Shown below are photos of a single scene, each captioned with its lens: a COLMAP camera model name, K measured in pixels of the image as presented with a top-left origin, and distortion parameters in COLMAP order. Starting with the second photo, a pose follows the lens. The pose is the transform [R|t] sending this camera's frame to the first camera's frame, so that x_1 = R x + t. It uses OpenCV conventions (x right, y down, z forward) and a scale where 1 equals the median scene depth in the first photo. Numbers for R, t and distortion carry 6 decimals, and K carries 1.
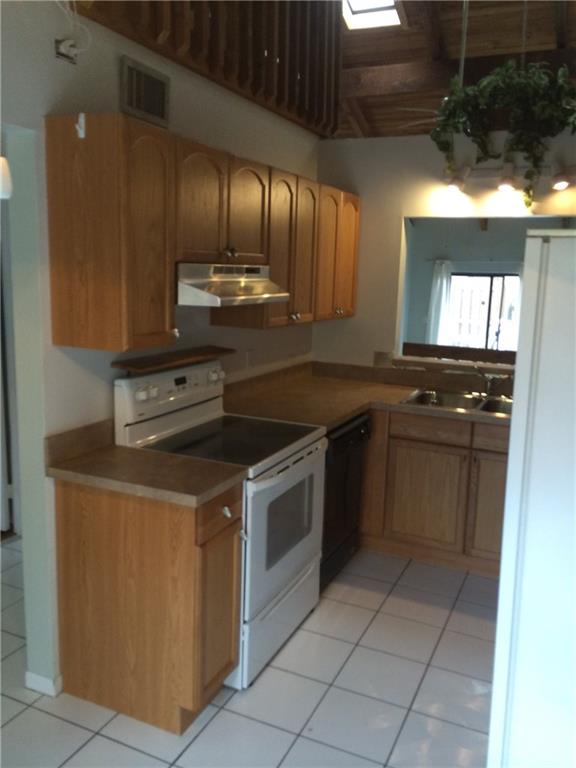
lens RADIAL K [[667.5, 0, 284.7], [0, 667.5, 383.8], [0, 0, 1]] dist [0.082253, -0.106024]
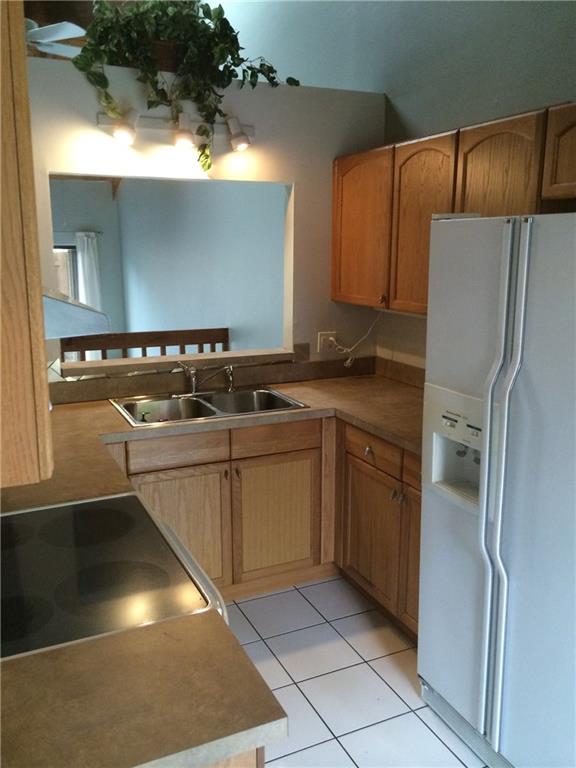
lens RADIAL K [[667.5, 0, 286.3], [0, 667.5, 382.6], [0, 0, 1]] dist [0.082253, -0.106024]
pose [[0.641179, -0.183476, 0.745135, -0.262660], [0.150923, 0.982183, 0.111977, -0.076226], [-0.752404, 0.040661, 0.657446, 0.373677]]
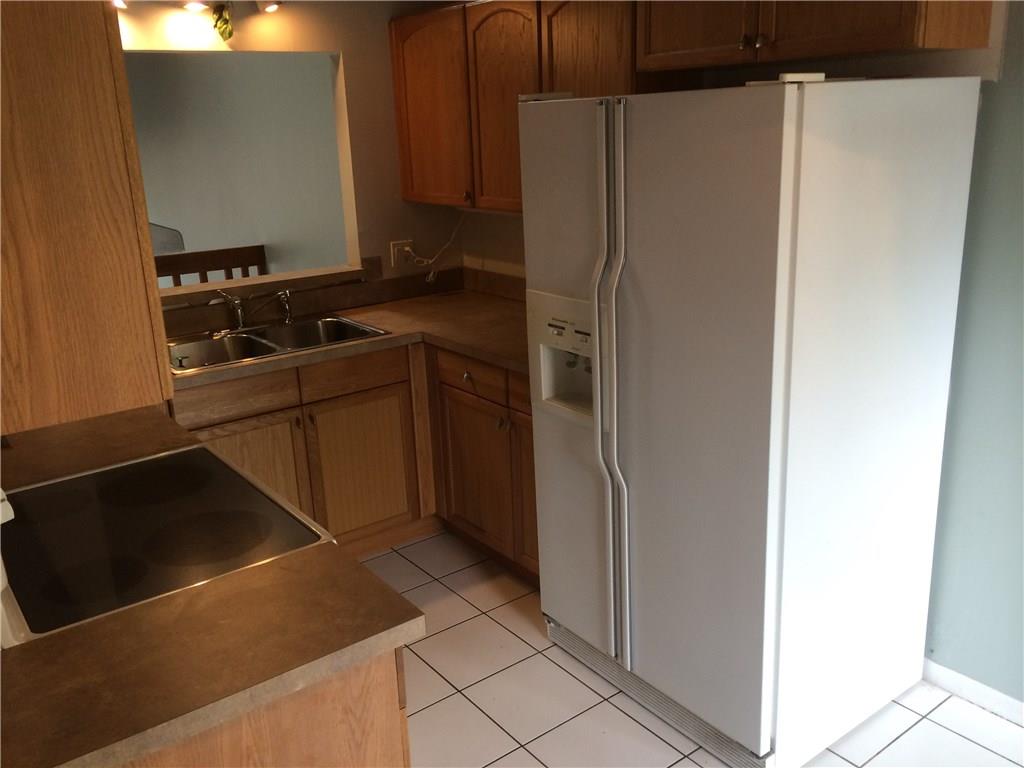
lens RADIAL K [[889.9, 0, 512.7], [0, 889.9, 382.9], [0, 0, 1]] dist [0.082253, -0.106024]
pose [[0.467623, -0.296676, 0.832654, -0.350952], [0.204719, 0.952730, 0.224488, -0.080398], [-0.859895, 0.065484, 0.506254, 0.331246]]
